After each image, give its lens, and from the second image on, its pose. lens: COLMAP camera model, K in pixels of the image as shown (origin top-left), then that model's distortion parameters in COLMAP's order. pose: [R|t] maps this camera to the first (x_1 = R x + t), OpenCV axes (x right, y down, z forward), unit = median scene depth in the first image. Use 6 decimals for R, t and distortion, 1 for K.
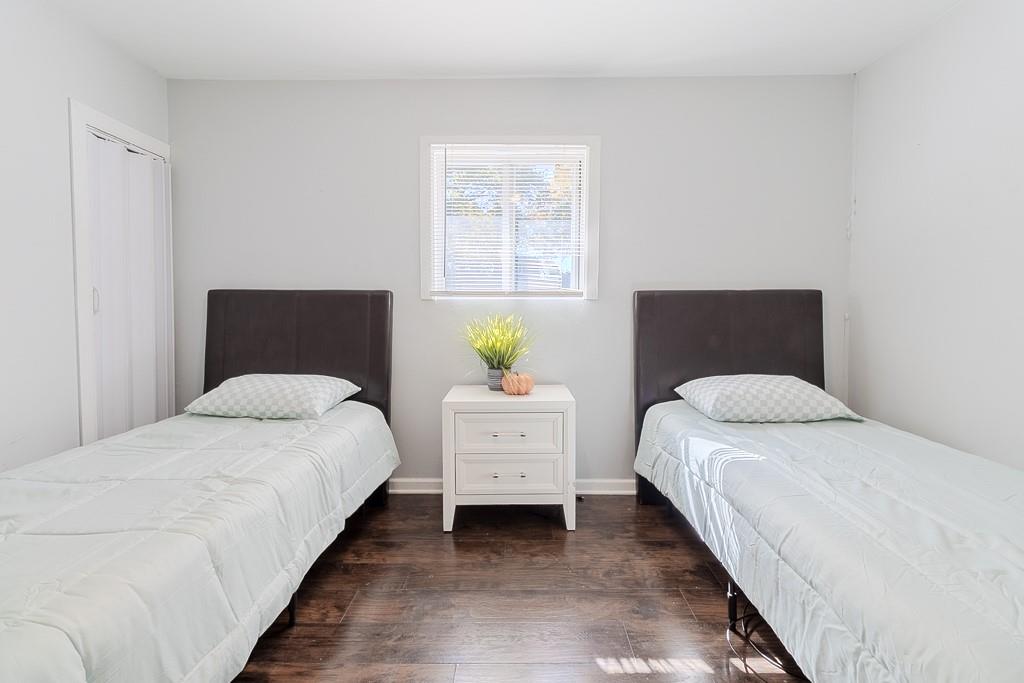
lens RADIAL K [[471.6, 0, 518.6], [0, 471.6, 321.6], [0, 0, 1]] dist [0.001029, 0.000190]
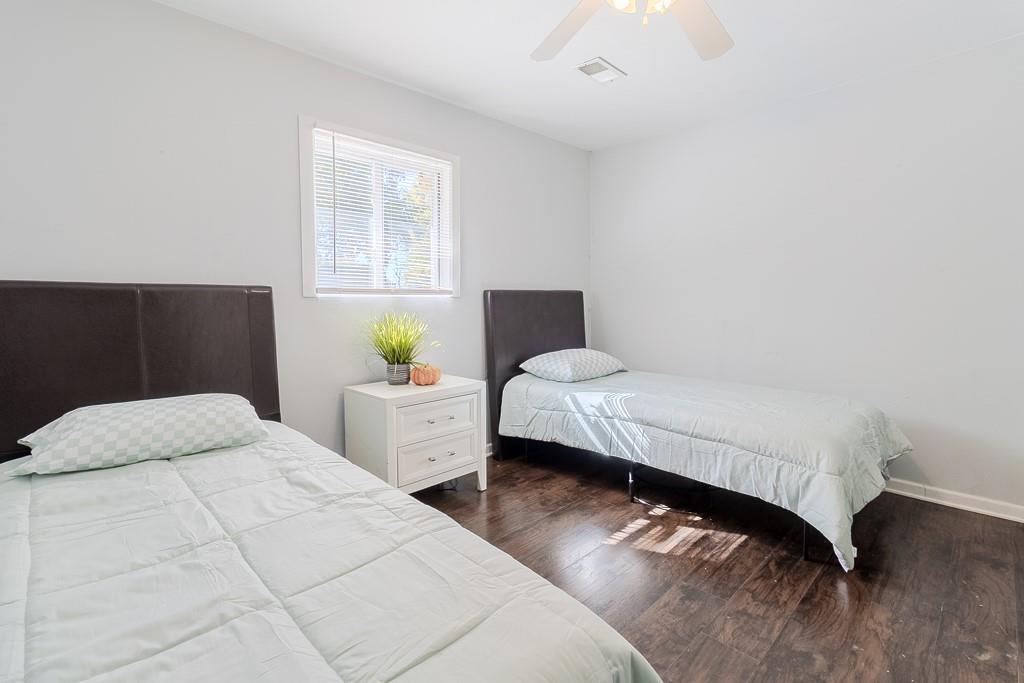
lens RADIAL K [[471.6, 0, 518.6], [0, 471.6, 321.6], [0, 0, 1]] dist [0.001029, 0.000190]
pose [[0.710670, -0.036254, 0.702591, -0.602307], [0.032198, 0.999301, 0.018996, -0.004362], [-0.702789, 0.009122, 0.711340, 0.077576]]
